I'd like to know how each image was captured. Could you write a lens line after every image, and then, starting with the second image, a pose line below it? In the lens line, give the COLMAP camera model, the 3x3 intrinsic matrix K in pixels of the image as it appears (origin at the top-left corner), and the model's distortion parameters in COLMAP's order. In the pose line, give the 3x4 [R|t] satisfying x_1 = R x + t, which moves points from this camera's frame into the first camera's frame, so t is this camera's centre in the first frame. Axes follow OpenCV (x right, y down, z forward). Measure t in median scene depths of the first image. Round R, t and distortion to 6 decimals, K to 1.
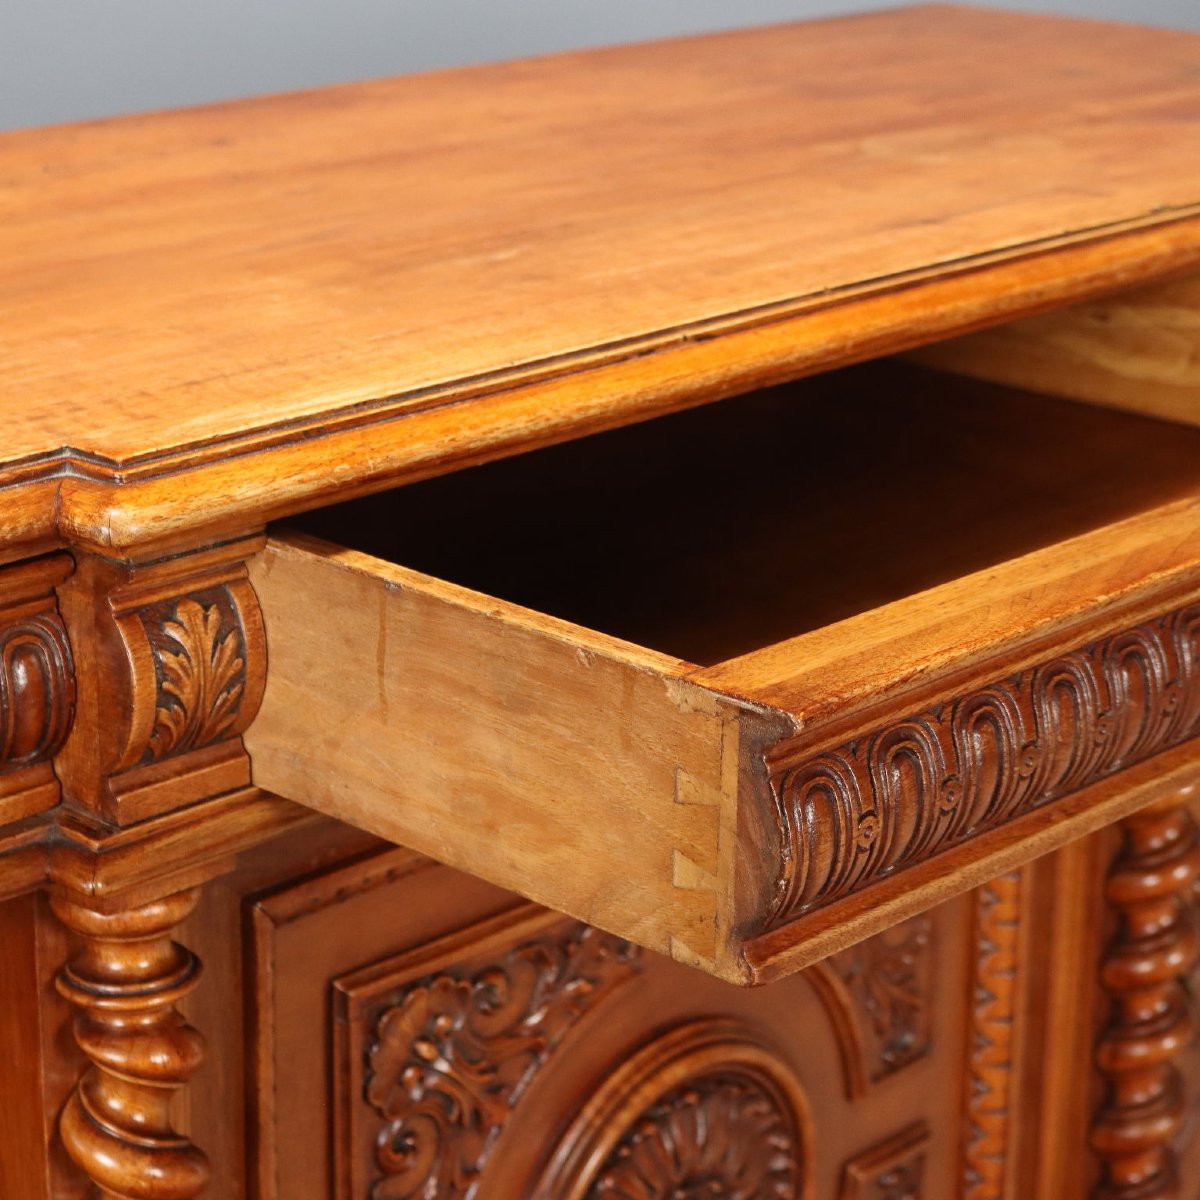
lens RADIAL K [[3082.9, 0, 600.0], [0, 3082.9, 628.6], [0, 0, 1]] dist [0.024666, 0.602453]
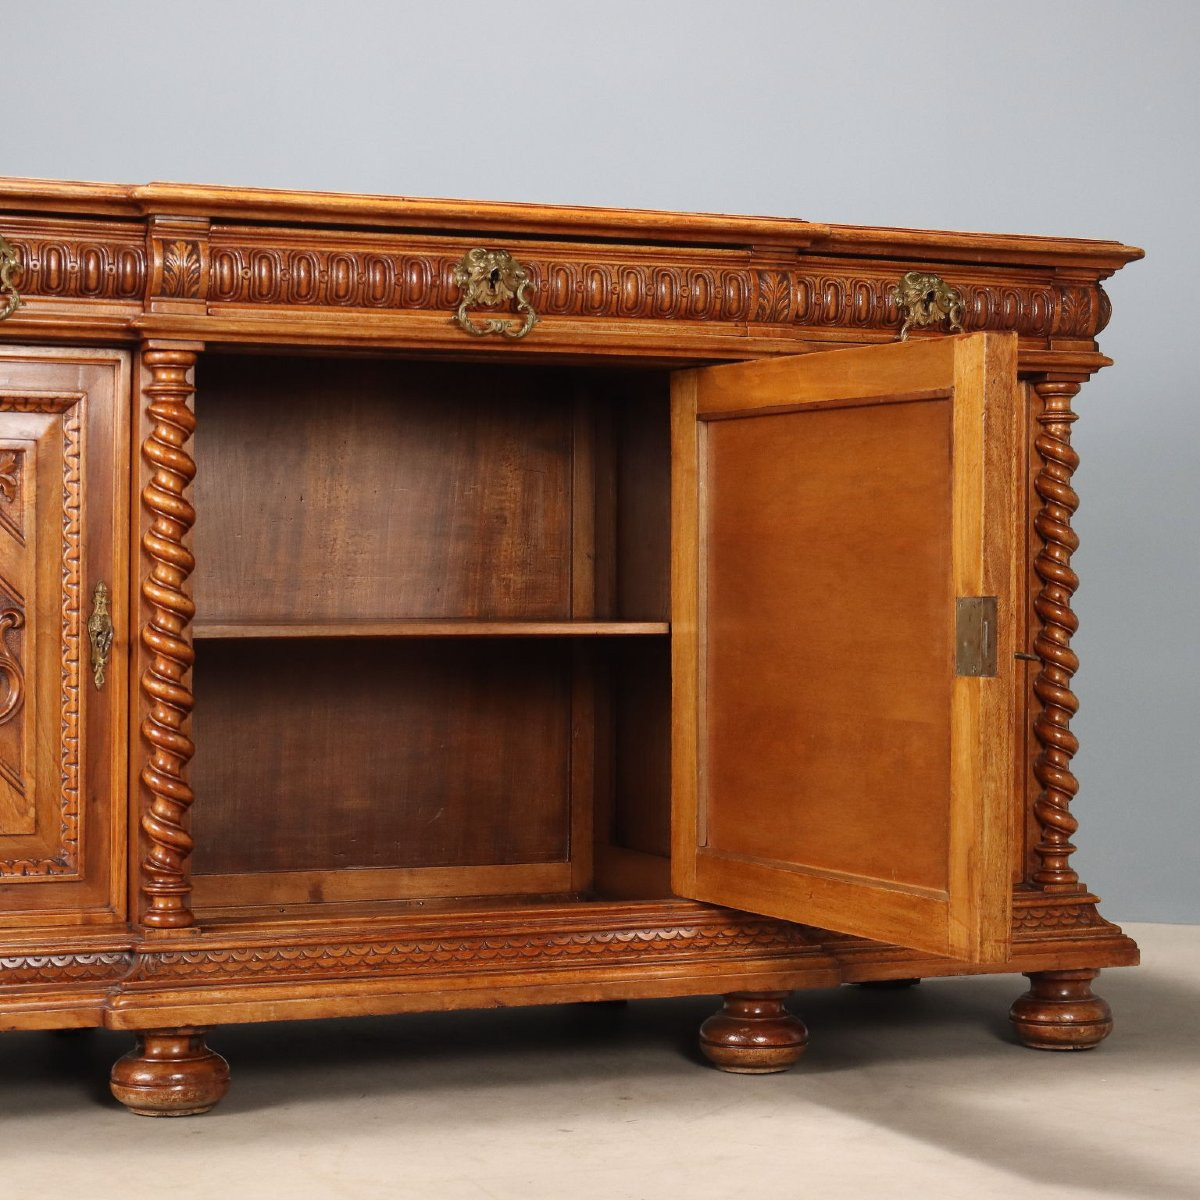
lens RADIAL K [[2742.7, 0, 553.2], [0, 2742.7, 604.1], [0, 0, 1]] dist [-0.012122, 0.324730]
pose [[0.902104, 0.000285, -0.431519, 1.345703], [-0.134838, 0.950113, -0.281255, 1.027764], [0.409912, 0.311906, 0.857139, -1.043209]]
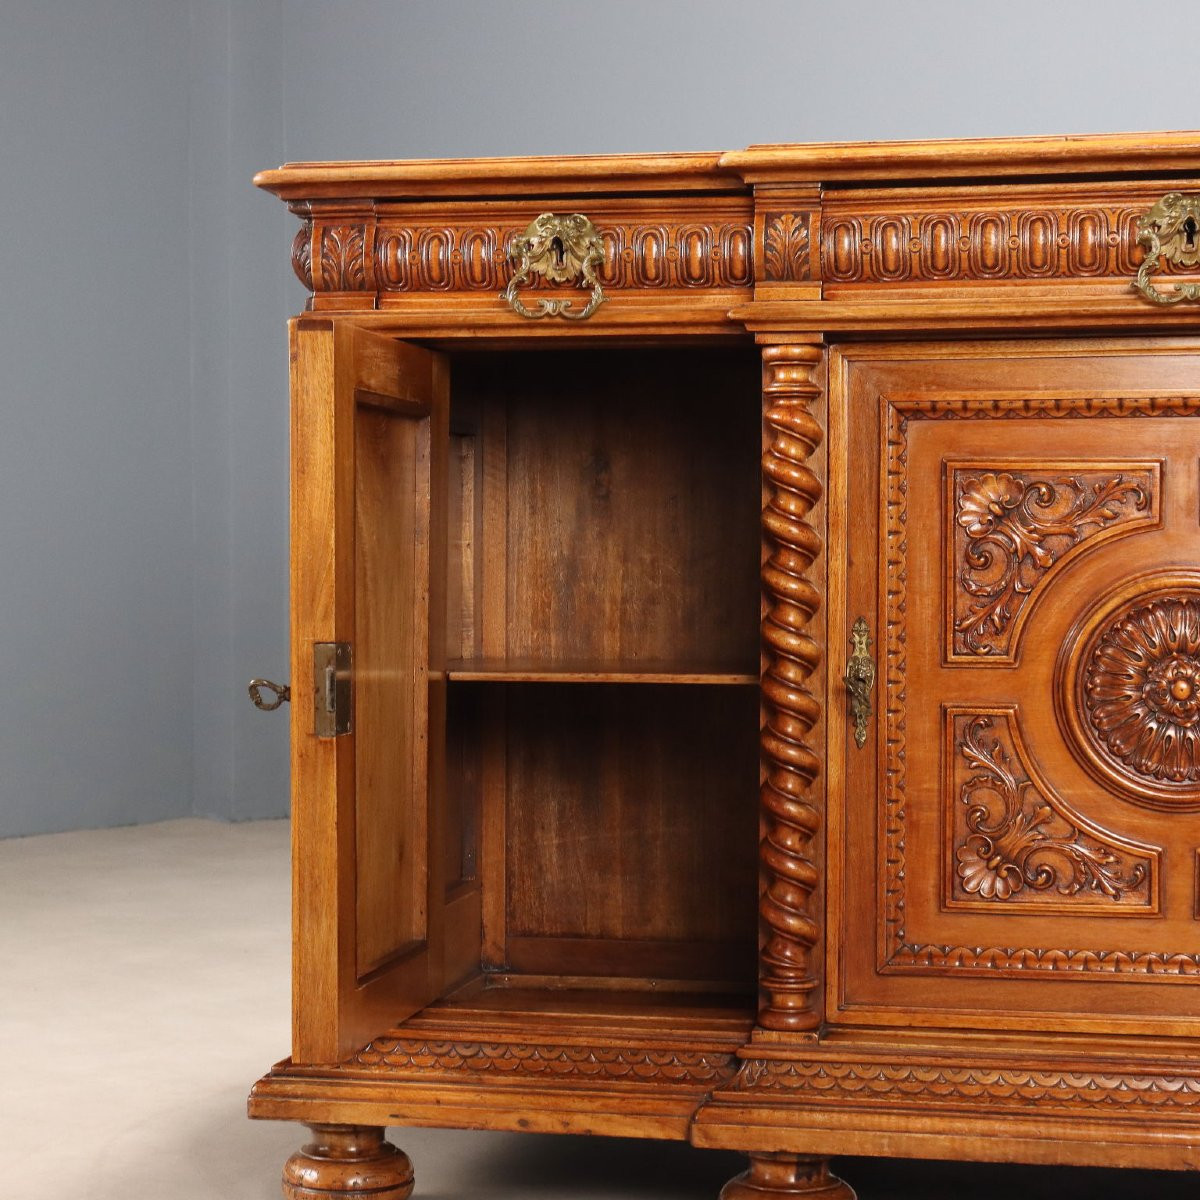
lens RADIAL K [[2742.7, 0, 553.2], [0, 2742.7, 604.1], [0, 0, 1]] dist [-0.012122, 0.324730]
pose [[0.506515, 0.008326, -0.862191, 1.698573], [-0.271888, 0.950480, -0.150548, 0.681636], [0.818242, 0.310674, 0.483696, -0.153468]]
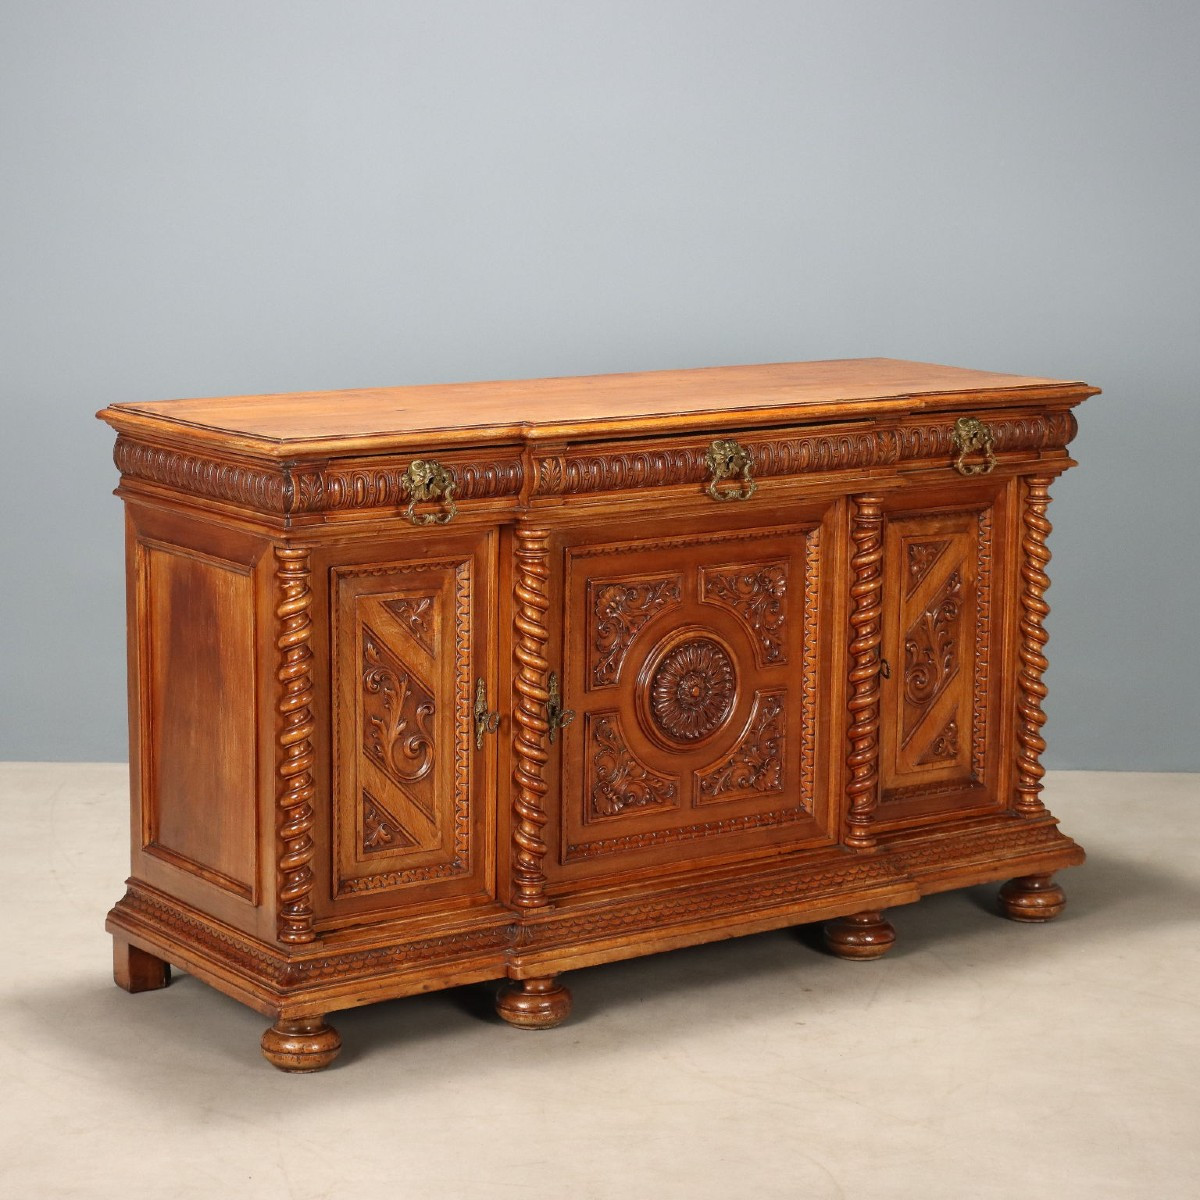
lens RADIAL K [[3175.7, 0, 567.4], [0, 3175.7, 600.9], [0, 0, 1]] dist [0.046811, -0.277107]
pose [[0.979547, 0.033026, -0.198488, 0.809832], [-0.063071, 0.987122, -0.147012, 0.865273], [0.191077, 0.156524, 0.969015, -3.413240]]
